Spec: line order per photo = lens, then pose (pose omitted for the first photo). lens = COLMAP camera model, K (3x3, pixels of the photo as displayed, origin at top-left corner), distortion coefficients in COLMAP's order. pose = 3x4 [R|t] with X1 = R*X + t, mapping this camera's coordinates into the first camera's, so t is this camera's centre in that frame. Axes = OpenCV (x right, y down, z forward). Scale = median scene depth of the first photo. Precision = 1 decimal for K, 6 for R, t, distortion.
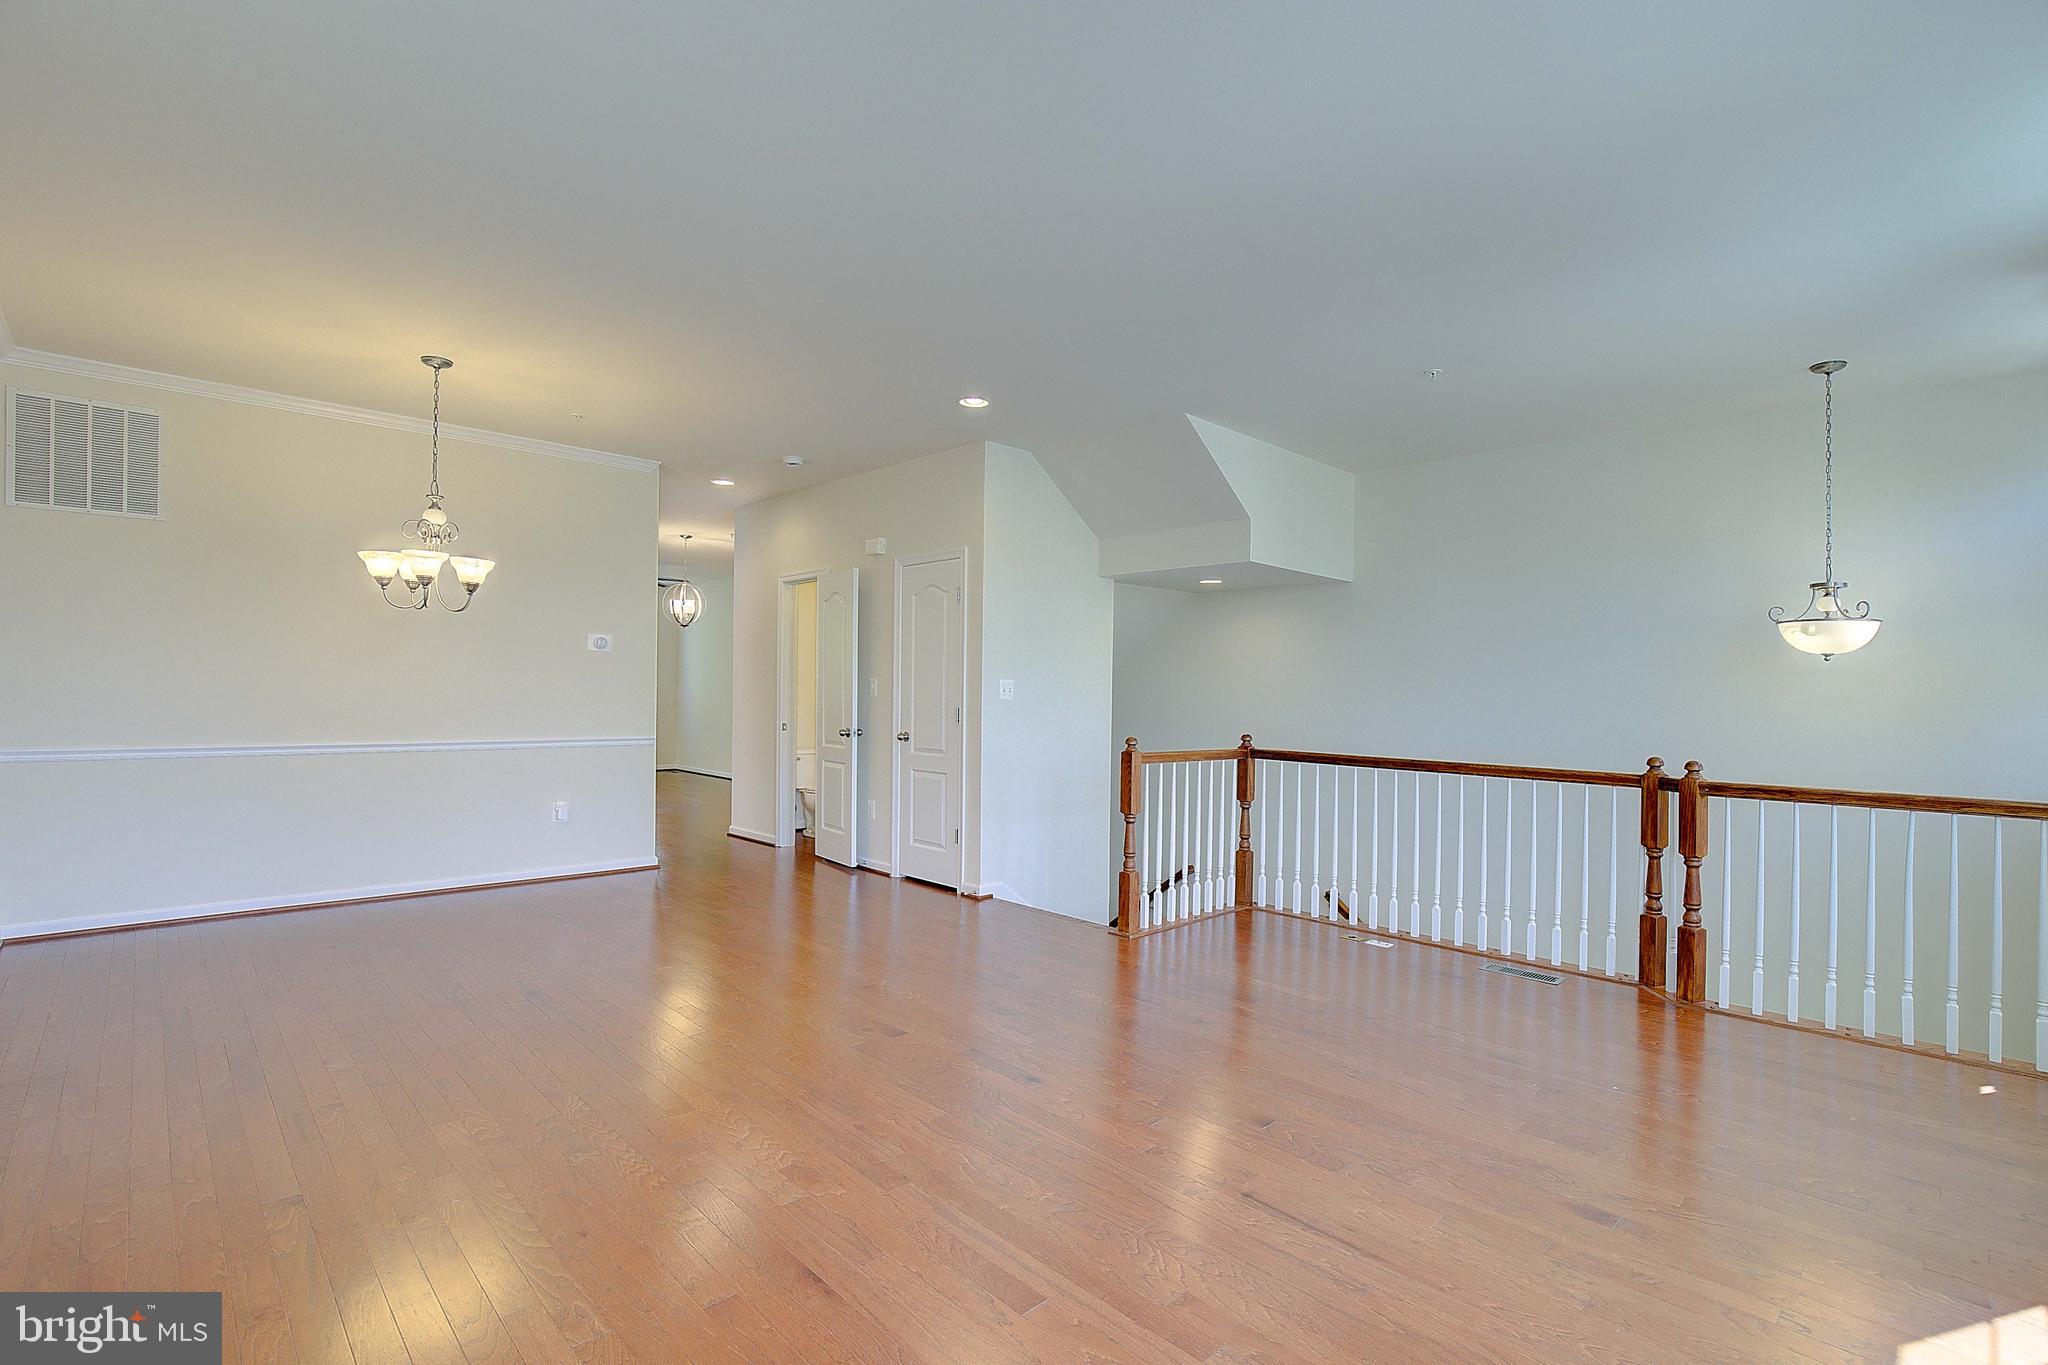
lens RADIAL K [[949.8, 0, 1049.6], [0, 949.8, 696.0], [0, 0, 1]] dist [-0.024348, 0.004631]
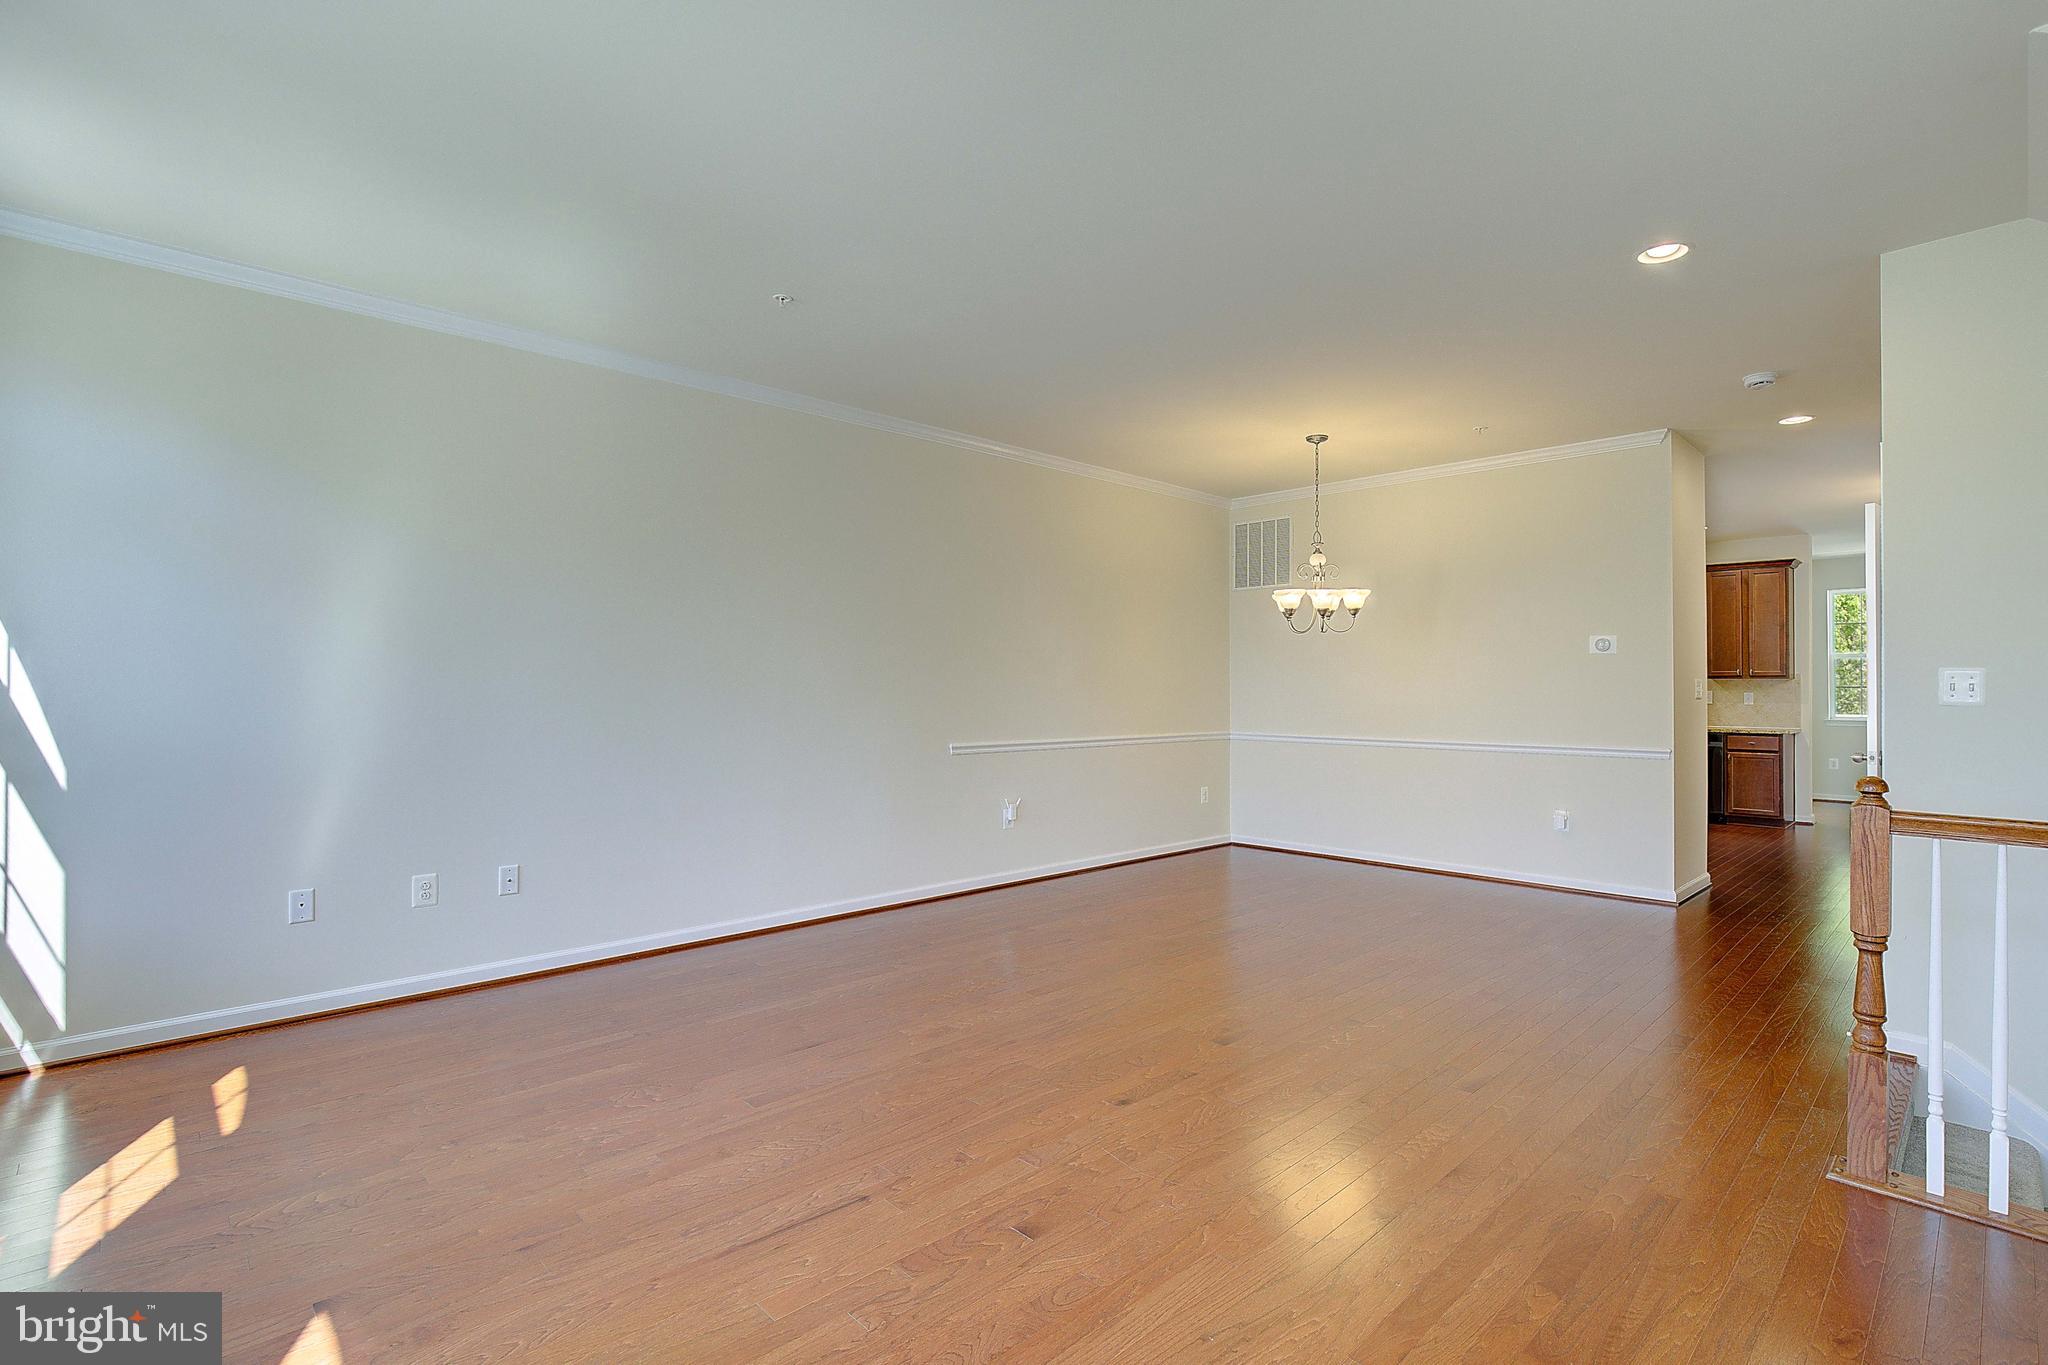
lens RADIAL K [[959.9, 0, 1052.0], [0, 959.9, 717.5], [0, 0, 1]] dist [-0.028596, 0.000111]
pose [[-0.005572, 0.012557, -0.999906, 0.649262], [-0.003472, 0.999915, 0.012576, 0.007844], [0.999978, 0.003542, -0.005528, 0.652149]]
